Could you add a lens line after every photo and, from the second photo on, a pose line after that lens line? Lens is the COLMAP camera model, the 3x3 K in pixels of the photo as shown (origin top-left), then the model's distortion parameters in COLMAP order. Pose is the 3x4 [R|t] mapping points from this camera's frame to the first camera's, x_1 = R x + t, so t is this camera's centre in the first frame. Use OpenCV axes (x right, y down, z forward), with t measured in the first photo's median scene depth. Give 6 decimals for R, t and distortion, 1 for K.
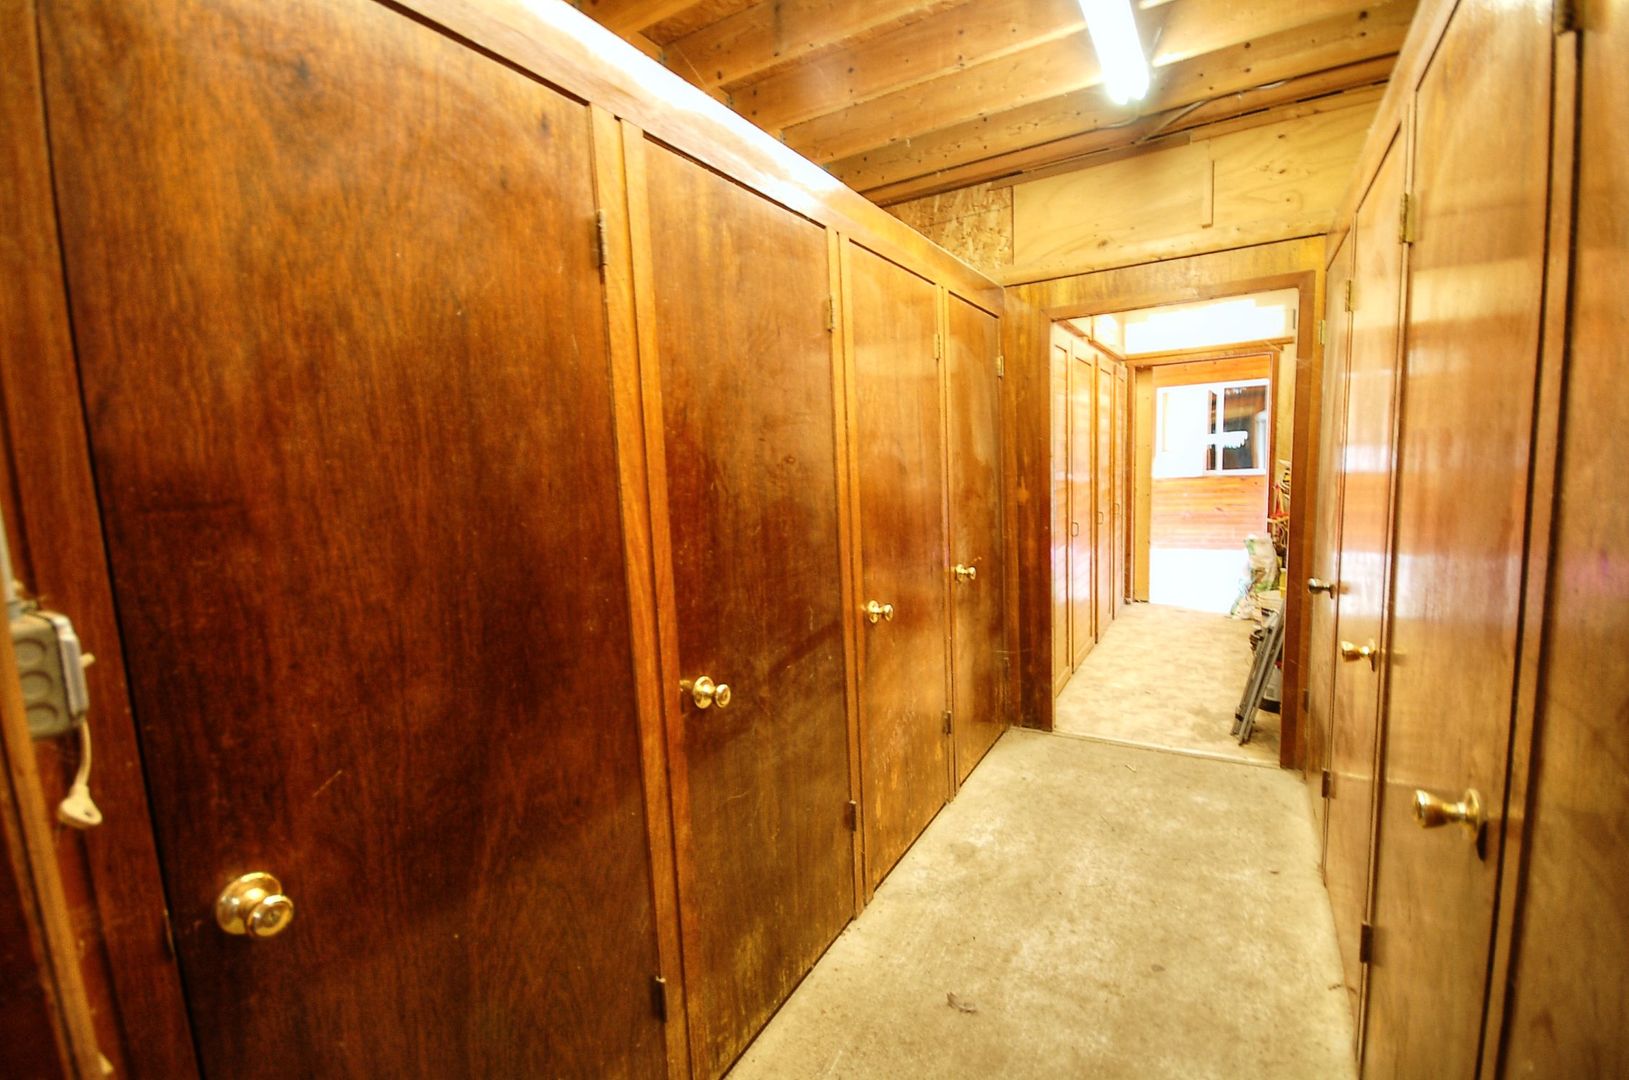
lens RADIAL K [[720.1, 0, 809.6], [0, 720.1, 545.0], [0, 0, 1]] dist [-0.002520, -0.005883]
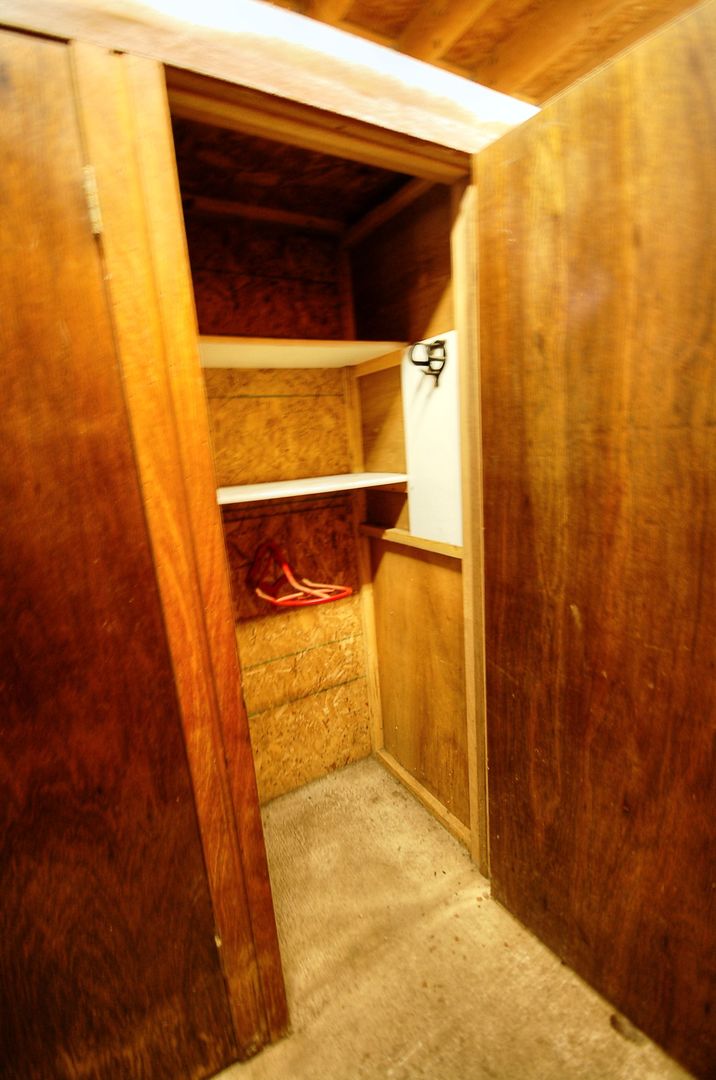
lens RADIAL K [[477.4, 0, 360.3], [0, 477.4, 543.5], [0, 0, 1]] dist [-0.002520, -0.005883]
pose [[0.874278, 0.079917, -0.478802, 0.304766], [-0.021259, 0.991712, 0.126707, -0.092438], [0.484960, -0.100599, 0.868731, 0.604532]]
